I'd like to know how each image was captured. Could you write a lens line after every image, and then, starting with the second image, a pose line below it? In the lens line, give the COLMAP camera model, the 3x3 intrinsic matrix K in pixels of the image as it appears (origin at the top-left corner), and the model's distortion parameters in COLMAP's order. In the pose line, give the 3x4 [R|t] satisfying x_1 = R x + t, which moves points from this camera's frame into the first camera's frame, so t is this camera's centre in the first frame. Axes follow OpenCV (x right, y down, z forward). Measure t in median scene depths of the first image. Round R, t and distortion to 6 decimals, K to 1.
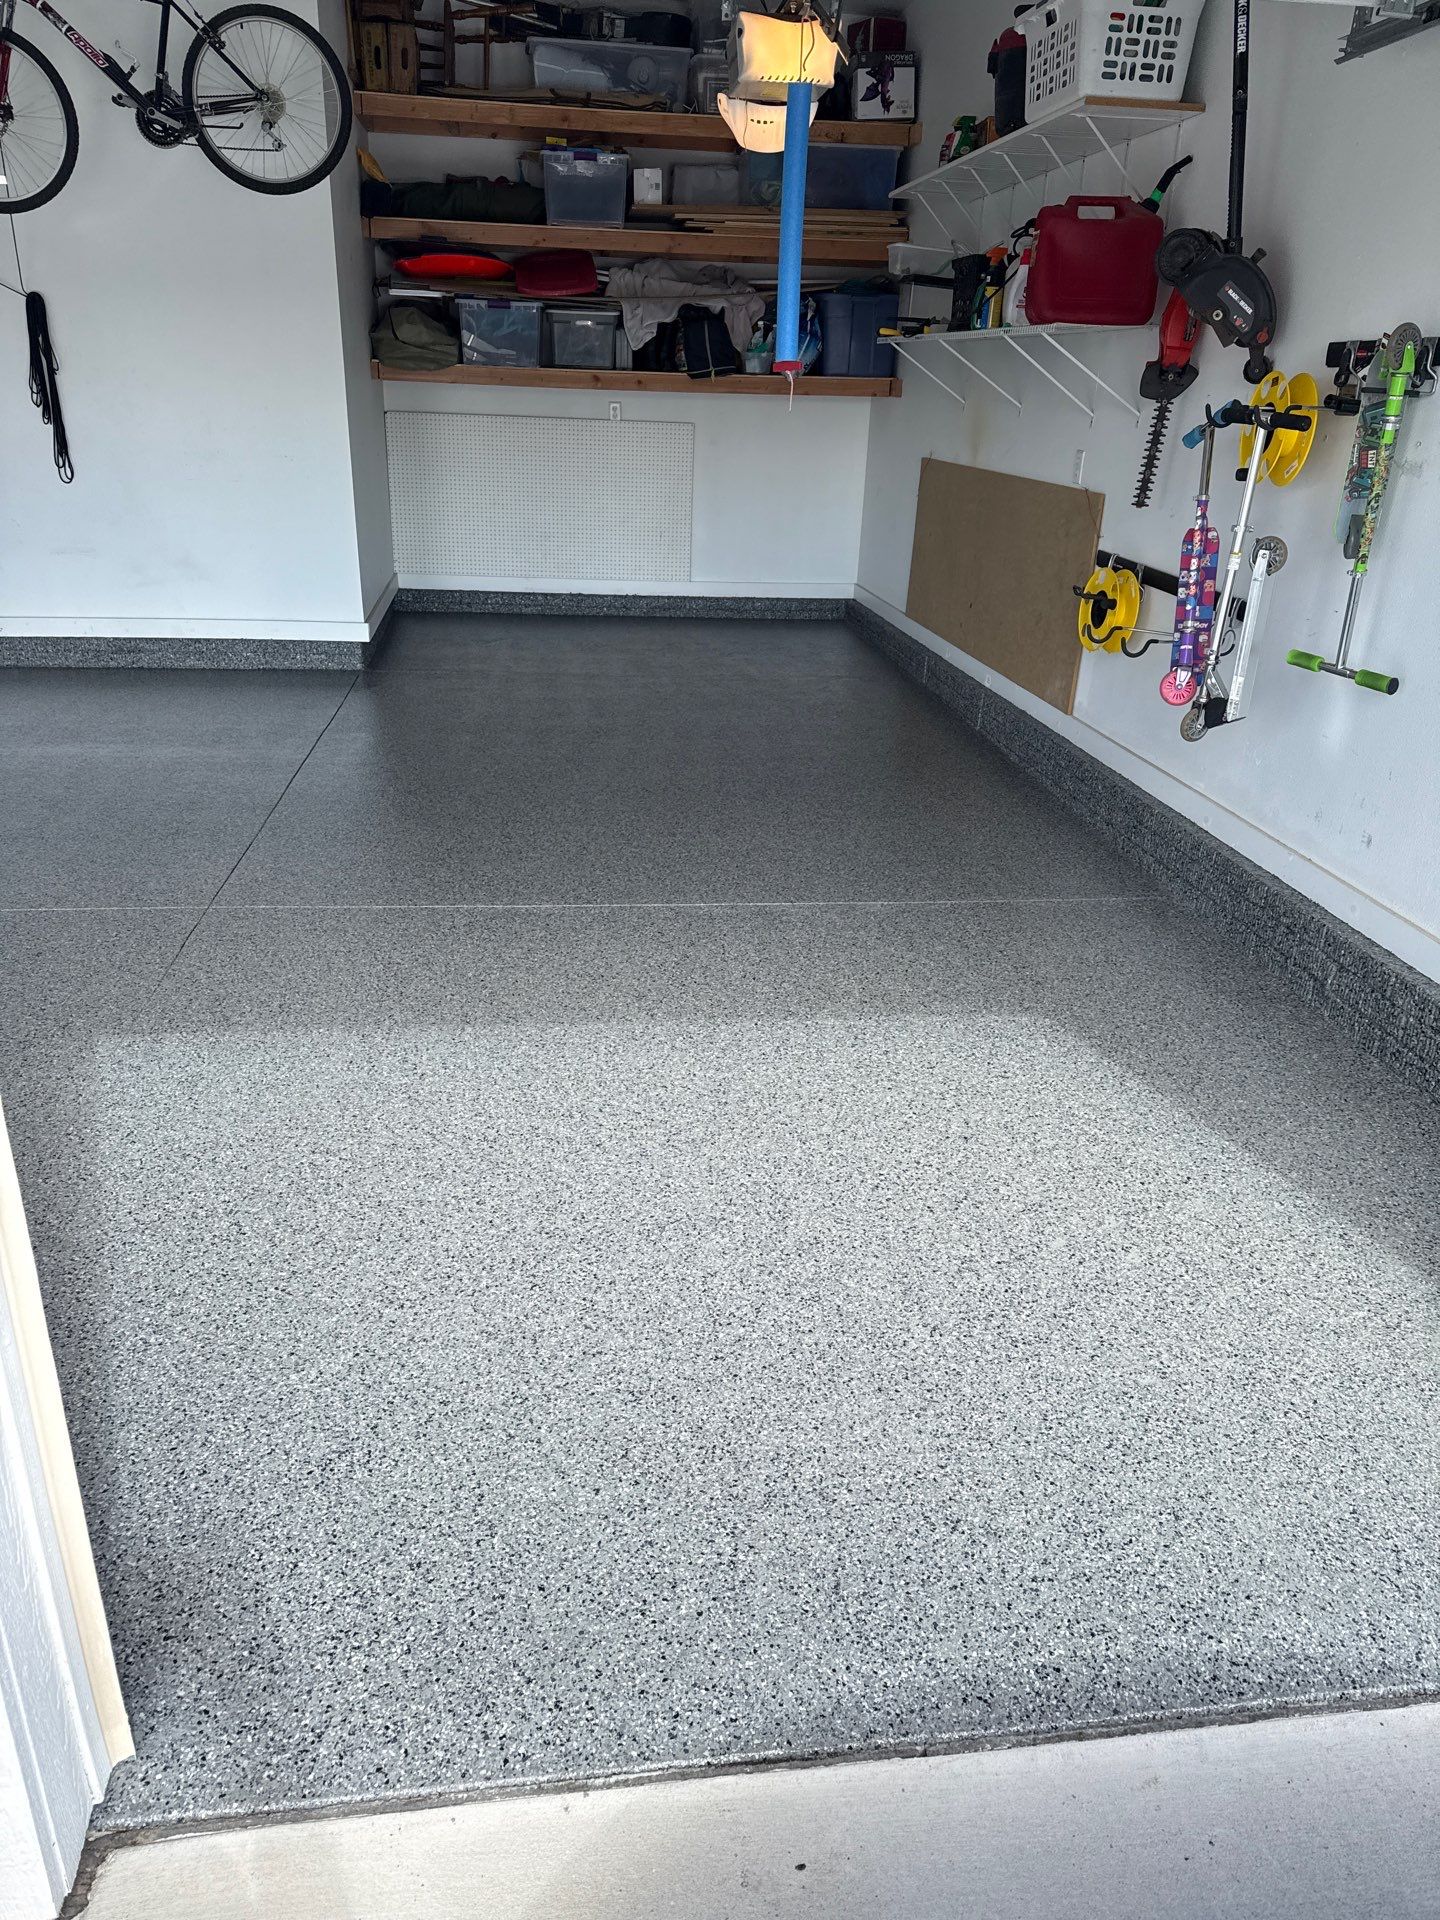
lens RADIAL K [[1375.4, 0, 725.5], [0, 1375.4, 963.4], [0, 0, 1]] dist [0.019965, -0.021779]
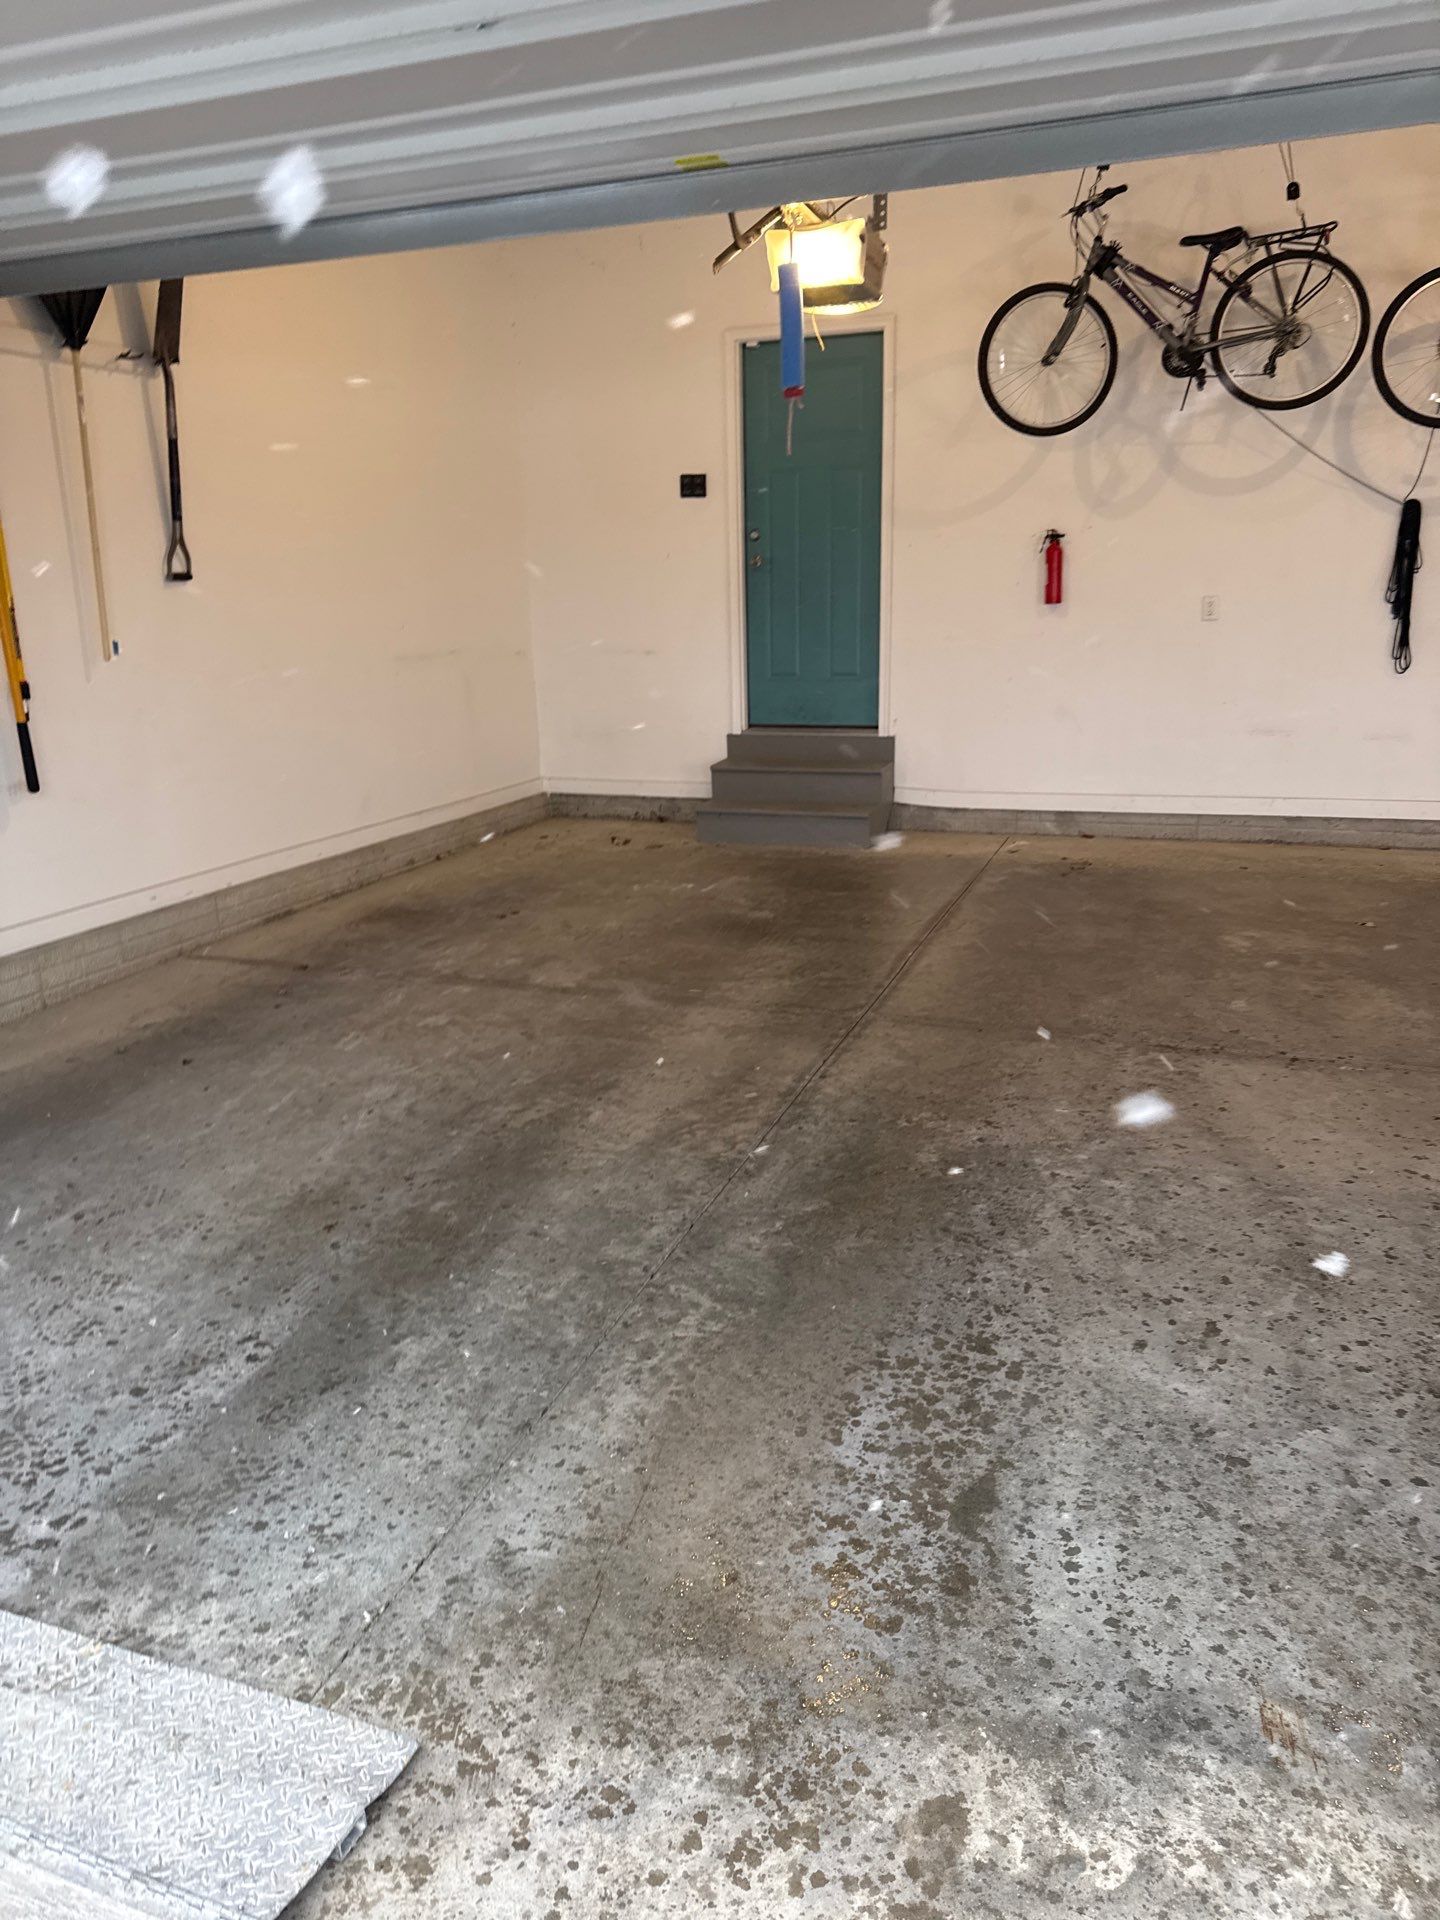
lens RADIAL K [[1375.4, 0, 728.9], [0, 1375.4, 968.0], [0, 0, 1]] dist [0.019965, -0.021779]
pose [[0.879266, 0.071651, -0.470912, -0.474961], [-0.133192, 0.986169, -0.098641, 0.045576], [0.457331, 0.149453, 0.876648, -0.123670]]
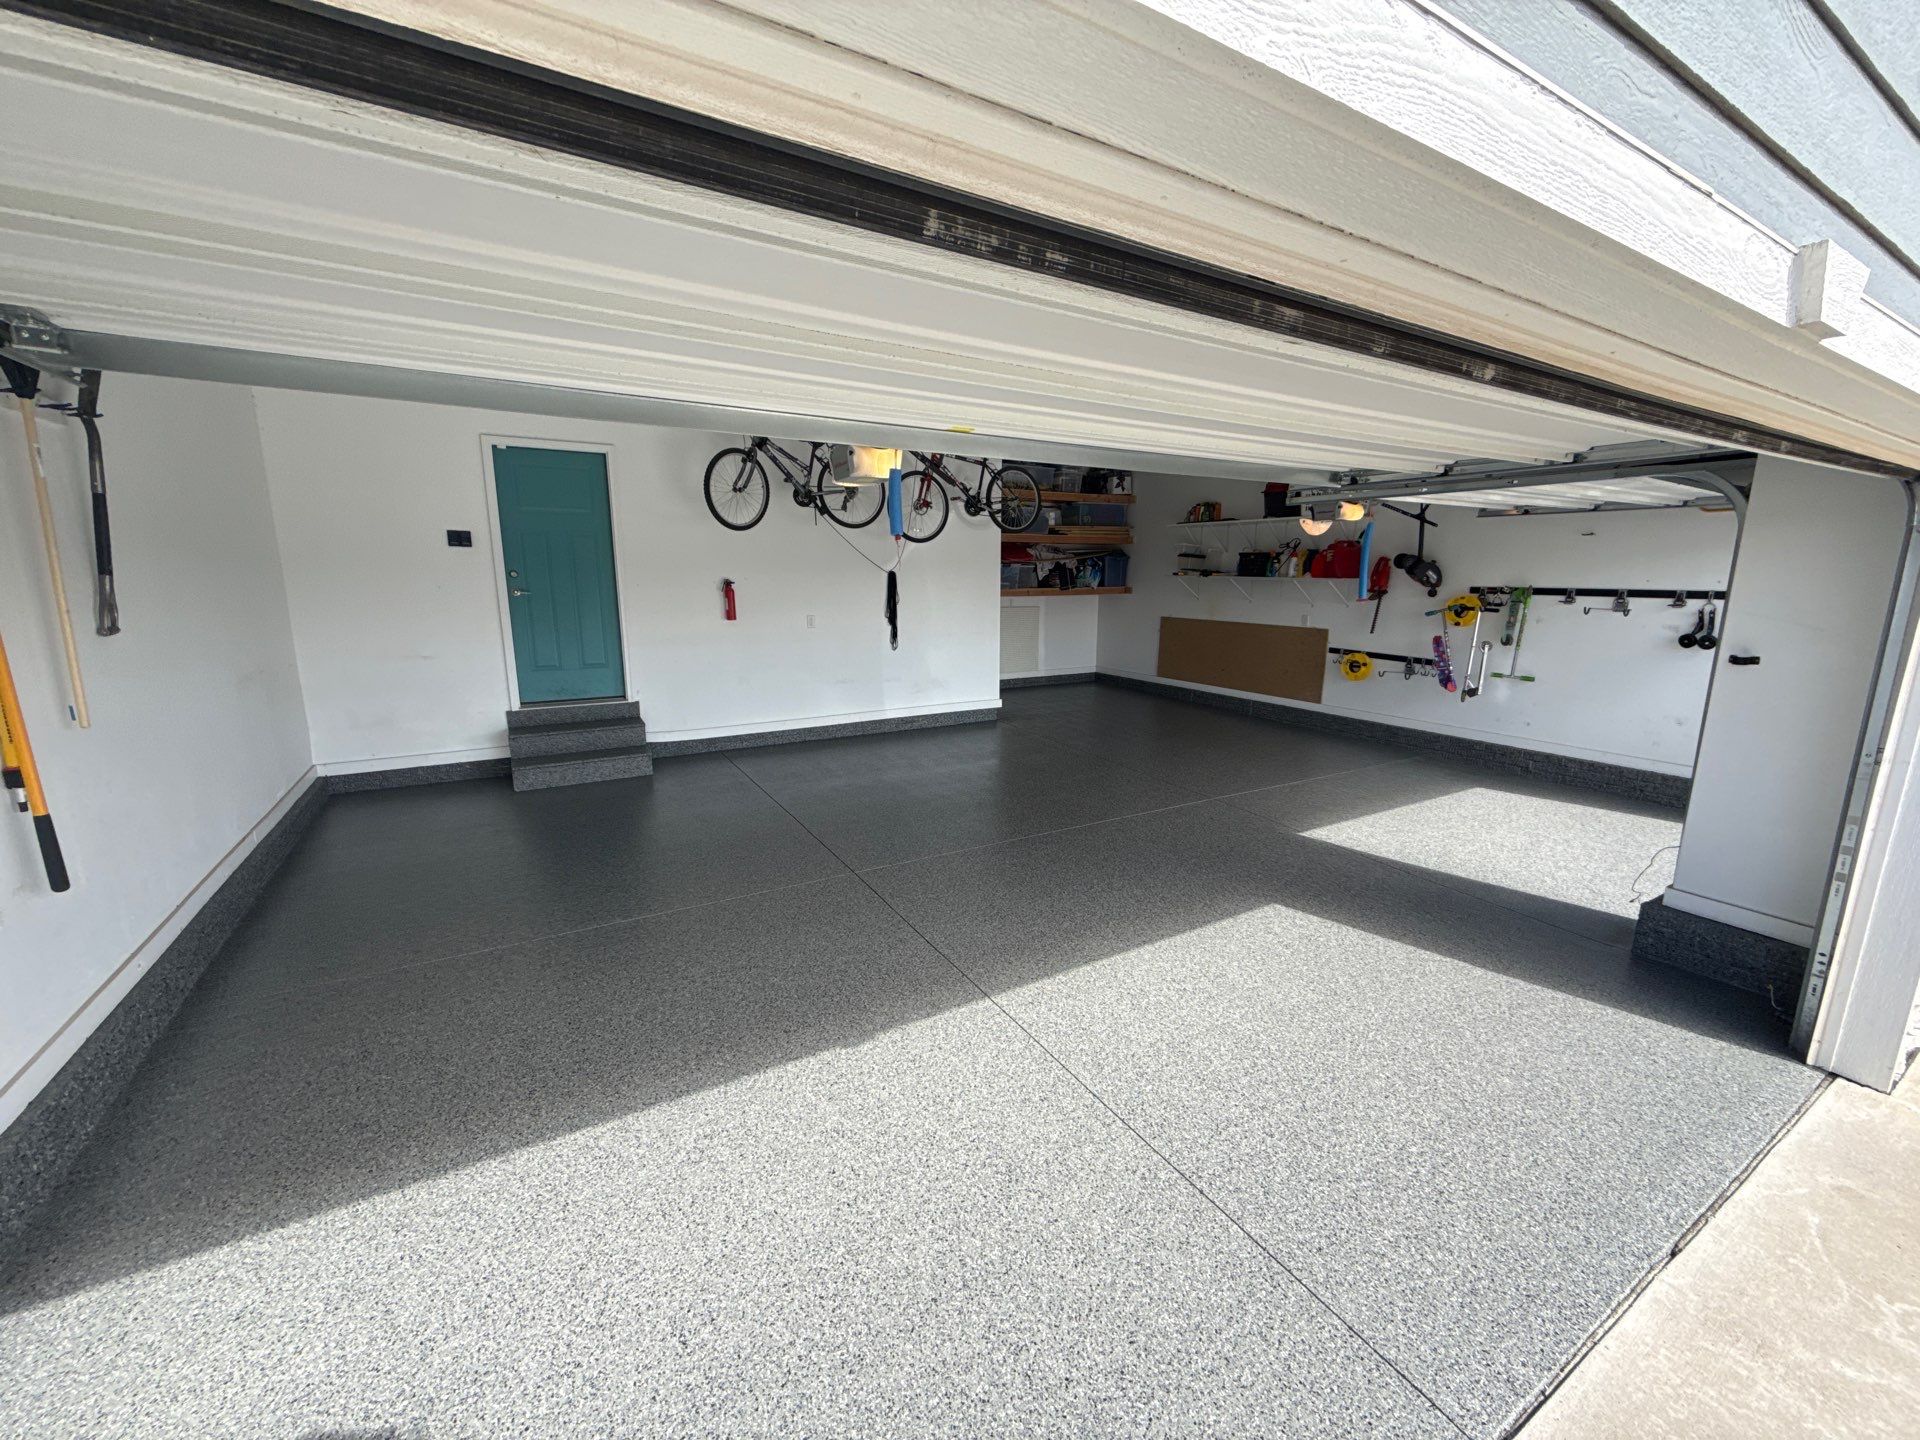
lens RADIAL K [[764.5, 0, 962.1], [0, 764.5, 721.0], [0, 0, 1]] dist [-0.004543, 0.001919]
pose [[0.920655, -0.105758, 0.375778, -0.969892], [0.175978, 0.971684, -0.157677, -0.027928], [-0.348462, 0.211295, 0.913197, -0.154008]]
